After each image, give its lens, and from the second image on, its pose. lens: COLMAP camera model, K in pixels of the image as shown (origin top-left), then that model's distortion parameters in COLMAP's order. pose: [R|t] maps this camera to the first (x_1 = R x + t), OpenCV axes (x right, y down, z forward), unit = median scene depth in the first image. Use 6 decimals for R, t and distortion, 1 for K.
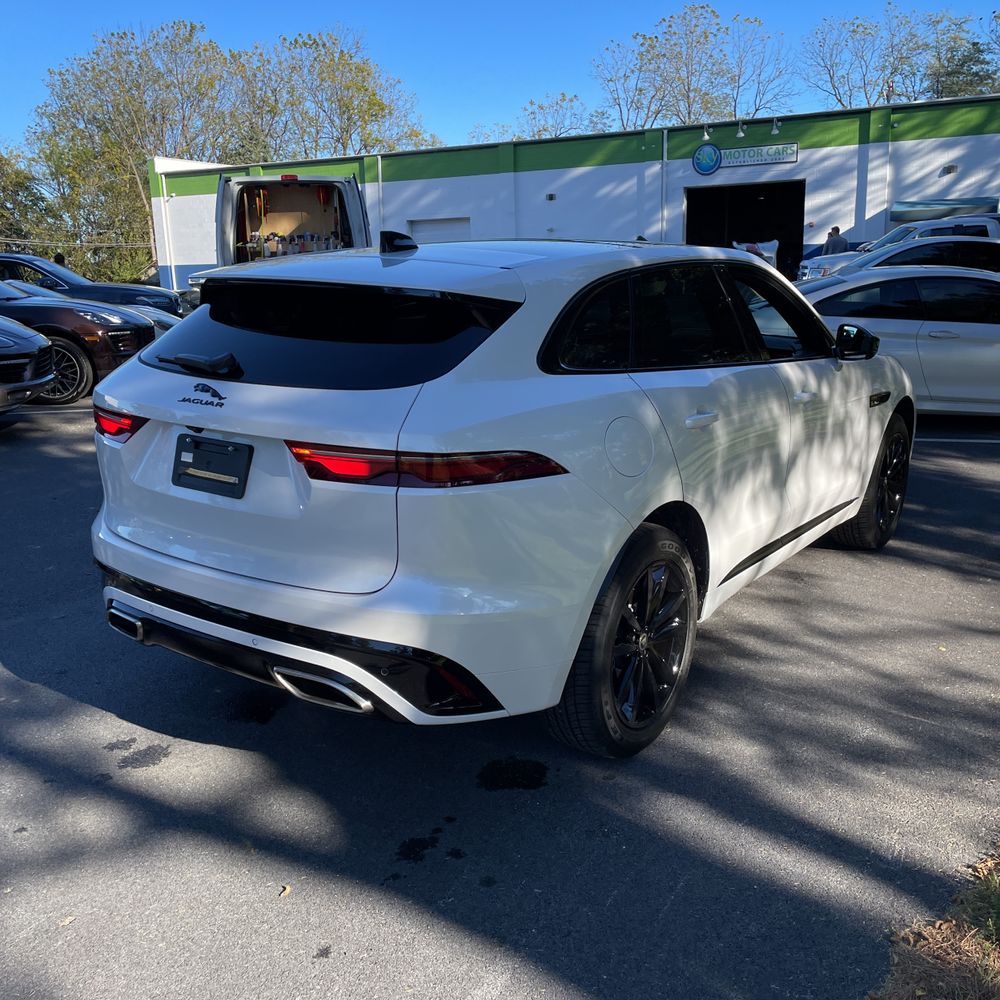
lens RADIAL K [[1022.0, 0, 496.8], [0, 1022.0, 503.7], [0, 0, 1]] dist [0.032272, 0.000000]
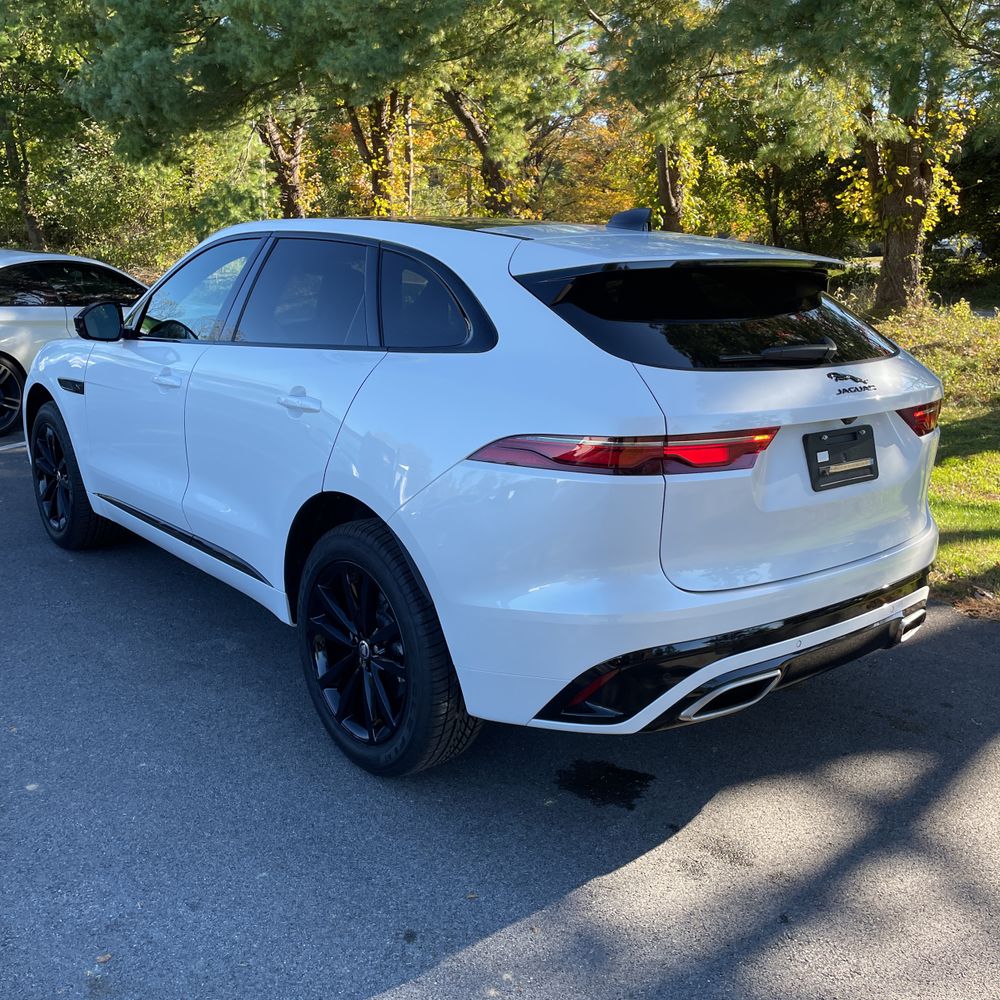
lens RADIAL K [[1022.0, 0, 494.5], [0, 1022.0, 507.2], [0, 0, 1]] dist [0.032272, 0.000000]
pose [[0.298210, -0.232905, 0.925649, -0.112694], [0.224808, 0.959630, 0.169030, -0.020120], [-0.927649, 0.157687, 0.338530, 0.089309]]
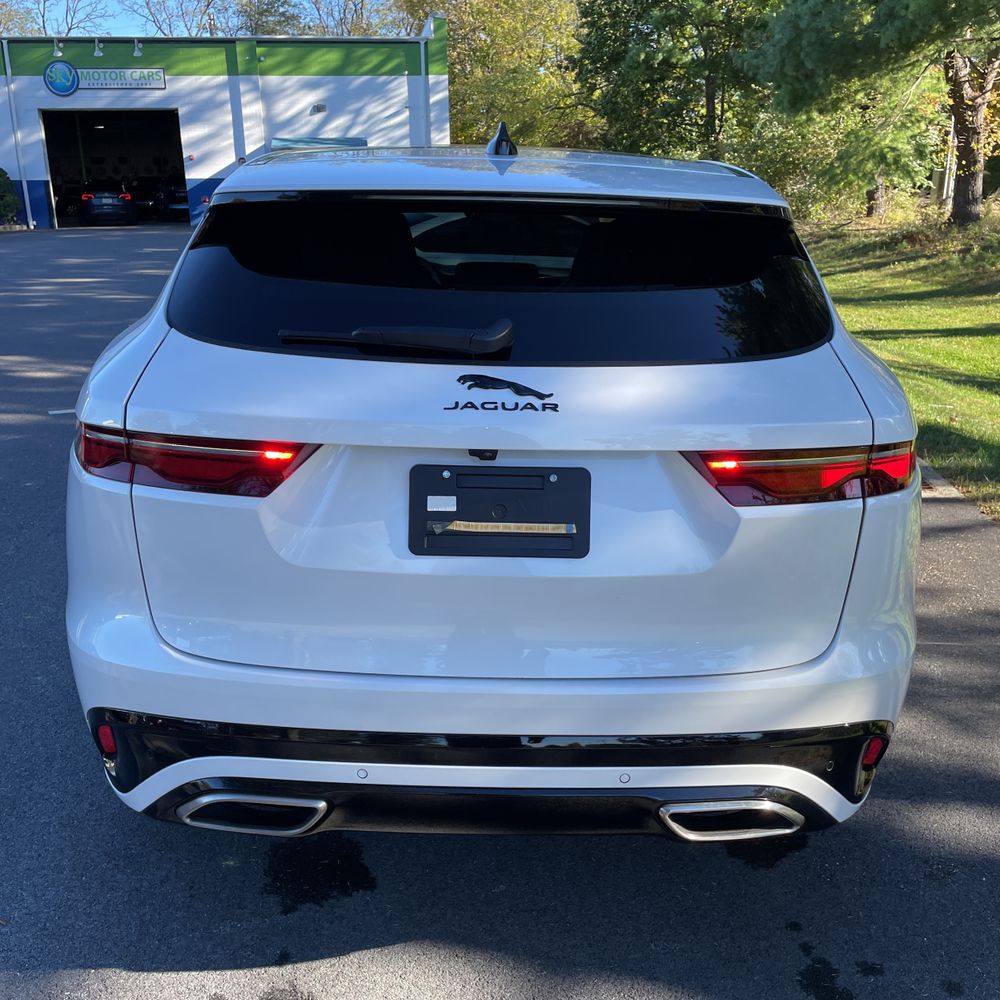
lens RADIAL K [[1022.0, 0, 498.6], [0, 1022.0, 520.5], [0, 0, 1]] dist [0.032272, 0.000000]
pose [[0.812162, -0.166363, 0.559210, -0.054886], [0.126991, 0.985911, 0.108871, -0.008674], [-0.569443, -0.017406, 0.821846, 0.047347]]
